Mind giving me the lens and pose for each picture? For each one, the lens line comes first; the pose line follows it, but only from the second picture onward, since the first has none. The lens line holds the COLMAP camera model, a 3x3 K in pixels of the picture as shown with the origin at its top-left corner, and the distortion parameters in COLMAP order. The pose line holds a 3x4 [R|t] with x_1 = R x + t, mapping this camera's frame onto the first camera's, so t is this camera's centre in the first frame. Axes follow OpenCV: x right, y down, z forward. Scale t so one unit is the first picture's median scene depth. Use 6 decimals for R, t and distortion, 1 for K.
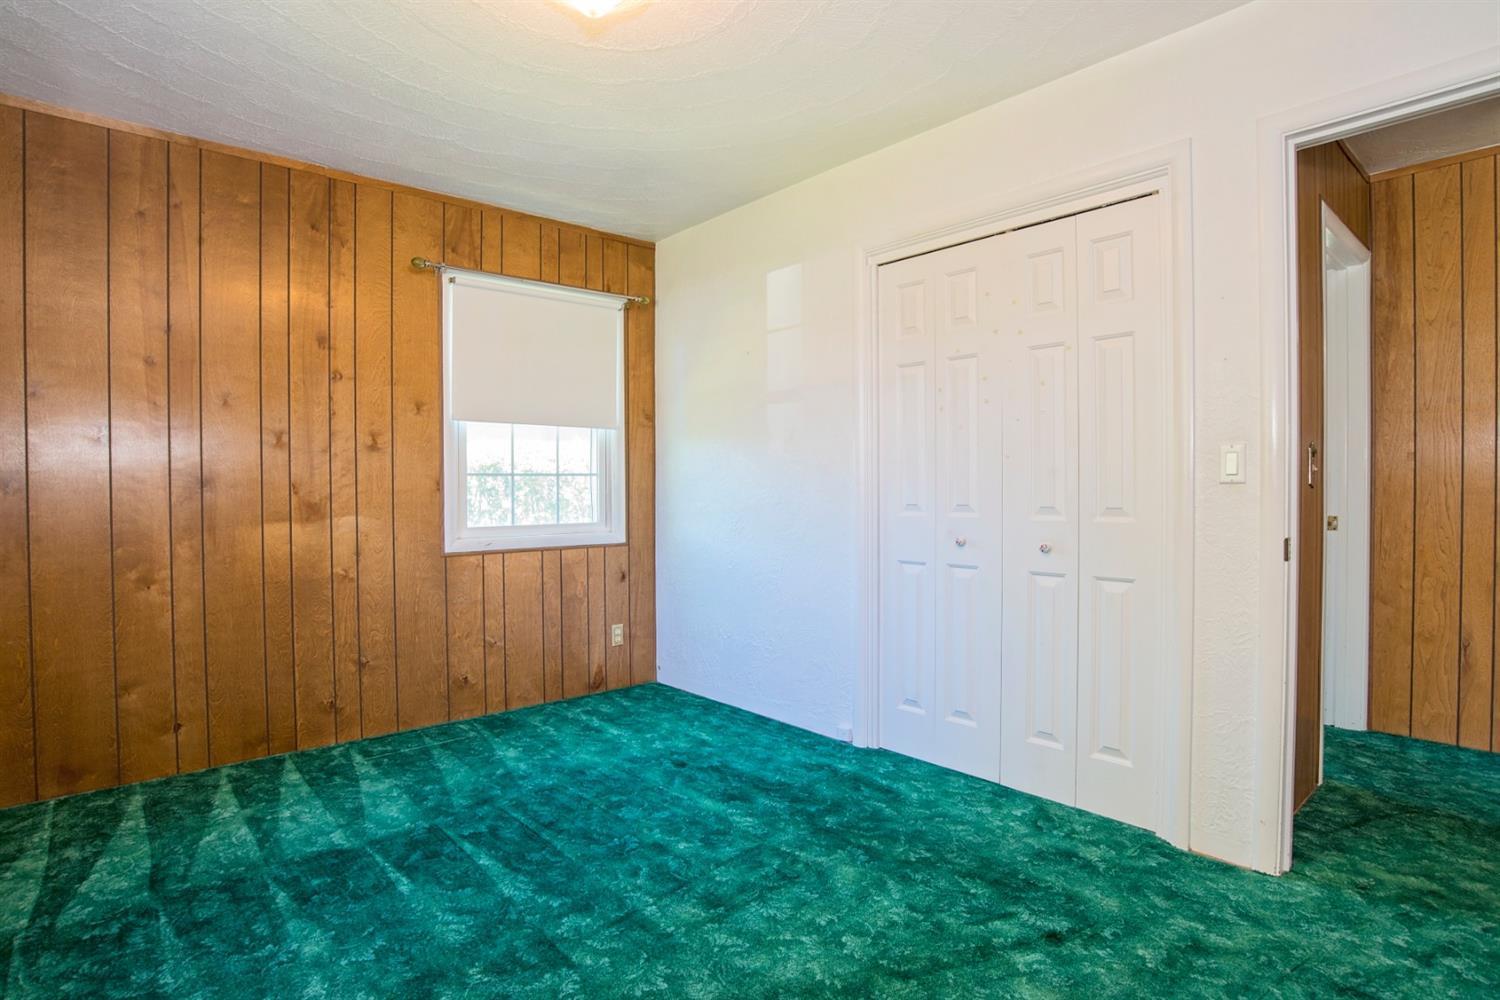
lens RADIAL K [[766.0, 0, 744.3], [0, 766.0, 499.2], [0, 0, 1]] dist [-0.066470, 0.020824]
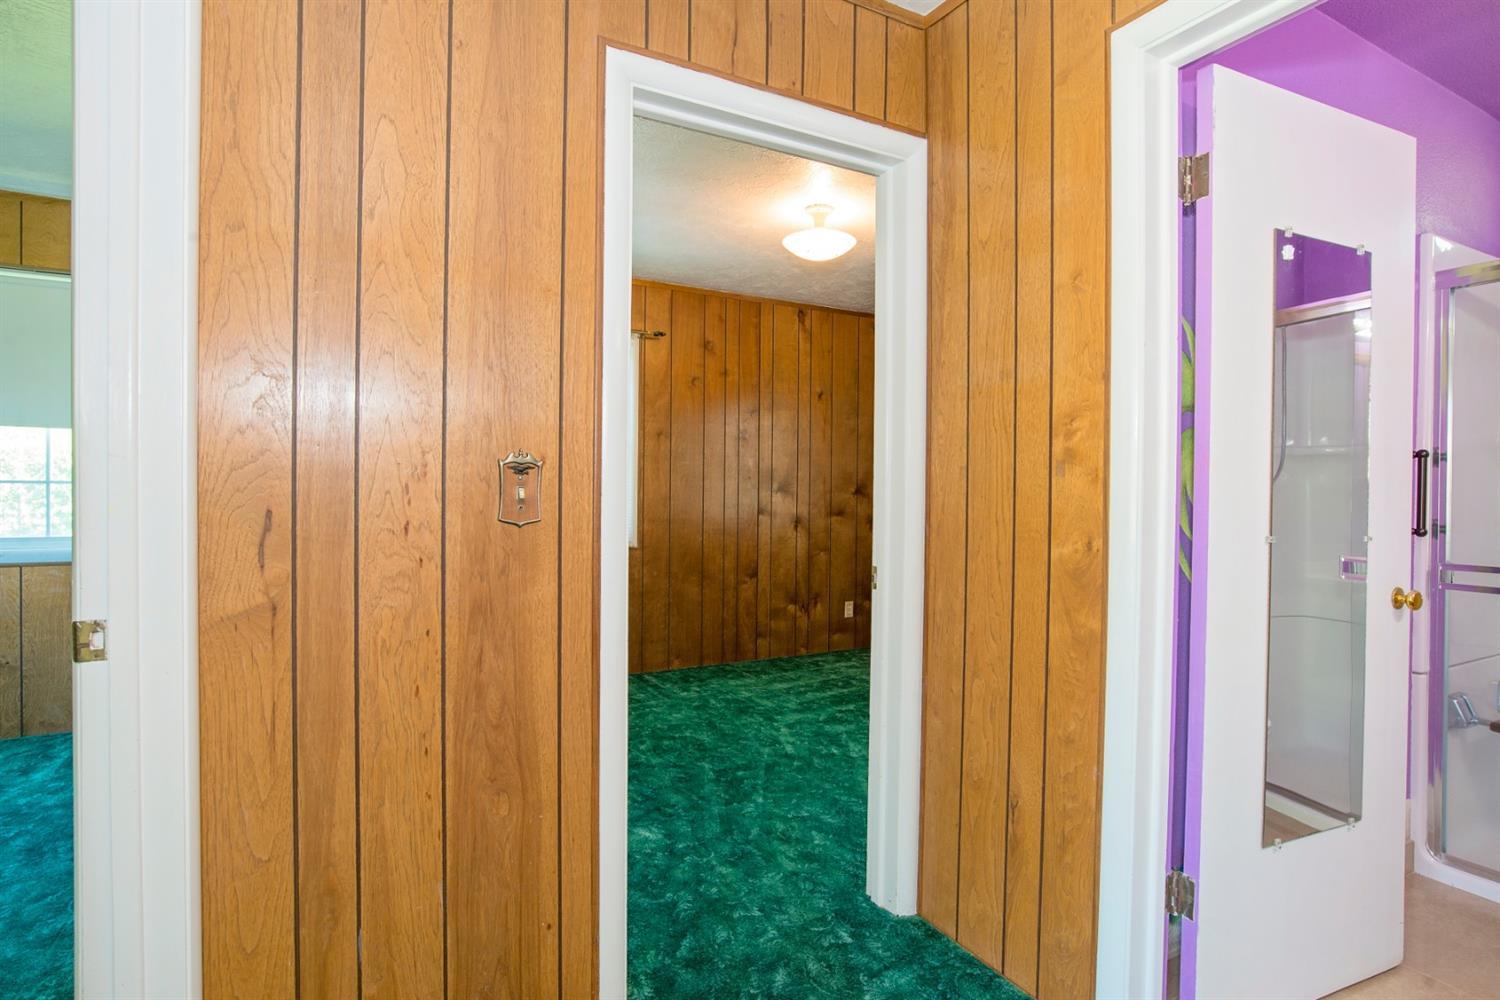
lens RADIAL K [[766.0, 0, 744.3], [0, 766.0, 499.2], [0, 0, 1]] dist [-0.066470, 0.020824]
pose [[0.979254, 0.020173, -0.201632, 0.848611], [-0.021162, 0.999772, -0.002749, -0.030814], [0.201531, 0.006959, 0.979457, 0.360062]]
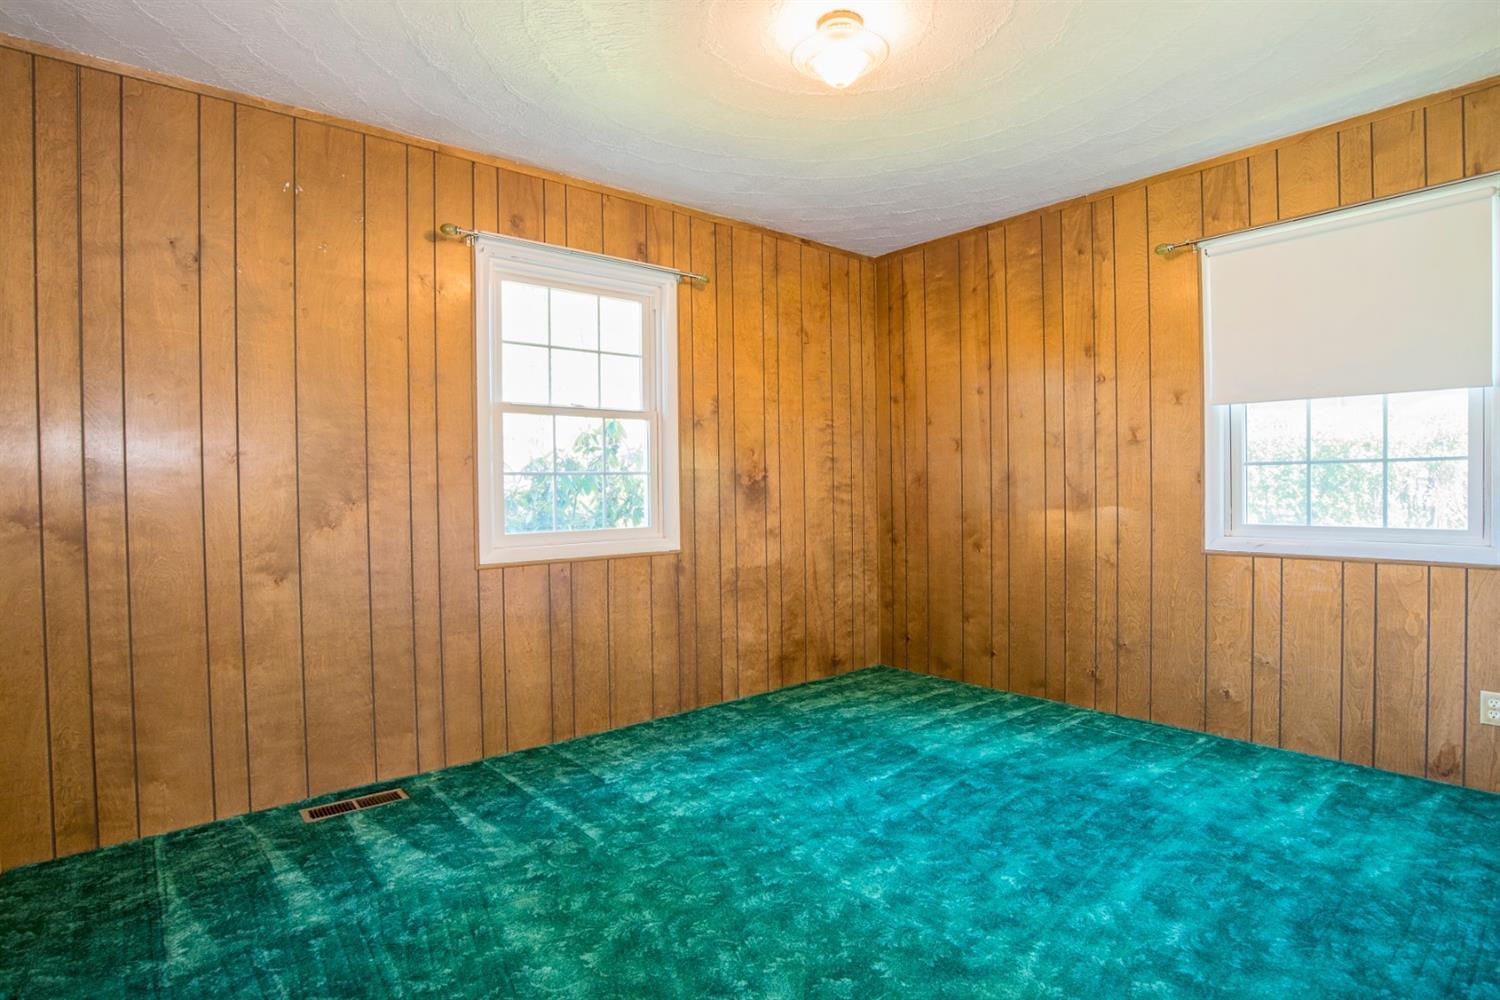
lens RADIAL K [[766.0, 0, 744.3], [0, 766.0, 499.2], [0, 0, 1]] dist [-0.066470, 0.020824]
pose [[-0.016098, 0.024872, -0.999561, 0.587387], [-0.002586, 0.999686, 0.024916, -0.013981], [0.999867, 0.002986, -0.016028, 0.502783]]
